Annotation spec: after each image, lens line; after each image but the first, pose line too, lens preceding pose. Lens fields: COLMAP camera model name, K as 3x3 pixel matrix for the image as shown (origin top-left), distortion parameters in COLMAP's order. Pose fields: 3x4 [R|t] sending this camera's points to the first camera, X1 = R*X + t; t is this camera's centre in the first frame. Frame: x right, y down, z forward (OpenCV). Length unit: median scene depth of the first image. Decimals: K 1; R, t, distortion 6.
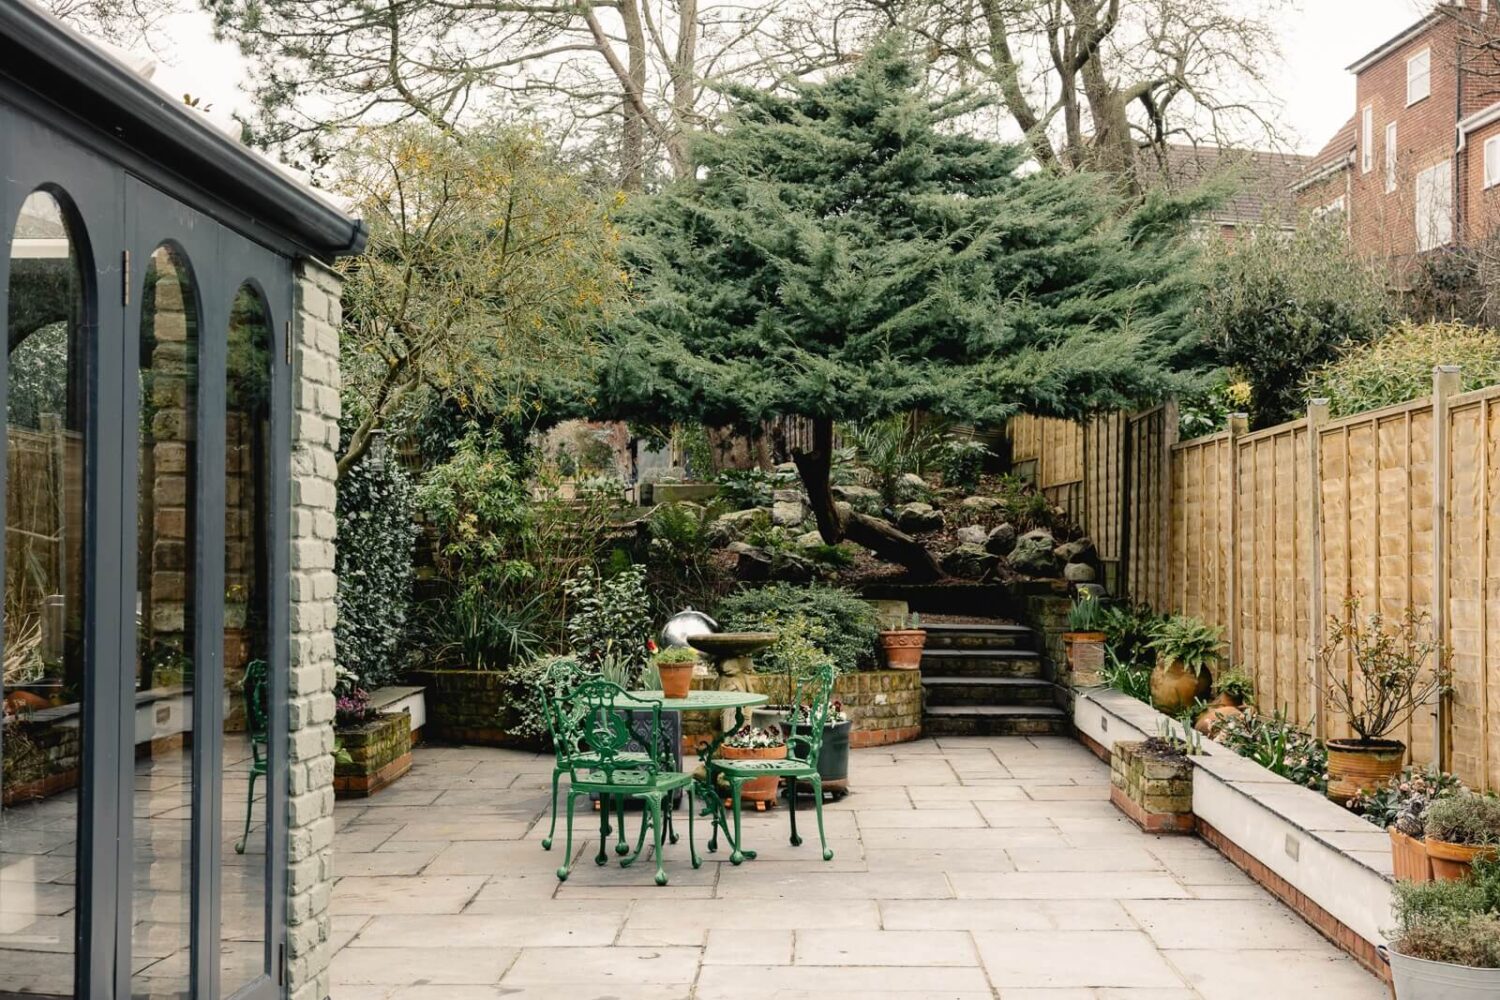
lens RADIAL K [[1841.0, 0, 789.4], [0, 1841.0, 501.3], [0, 0, 1]] dist [-0.023737, 0.002988]
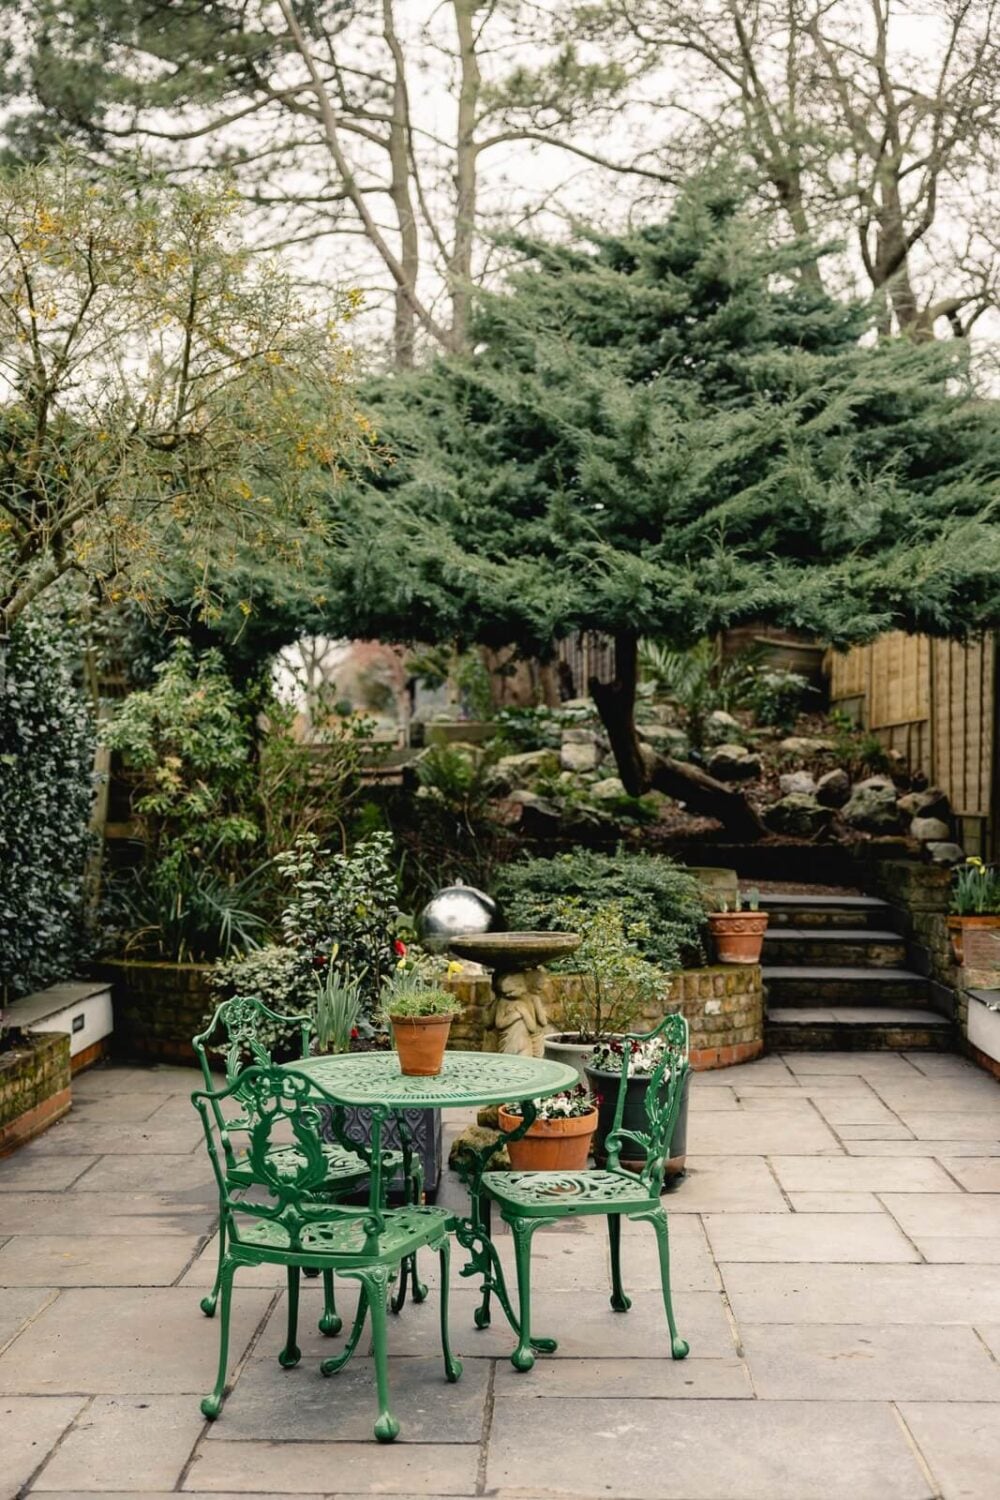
lens RADIAL K [[1841.0, 0, 533.6], [0, 1841.0, 689.8], [0, 0, 1]] dist [-0.023737, 0.002988]
pose [[0.999795, 0.002559, -0.020078, -0.007840], [-0.003144, 0.999570, -0.029144, 0.000530], [0.019995, 0.029201, 0.999374, 0.227905]]
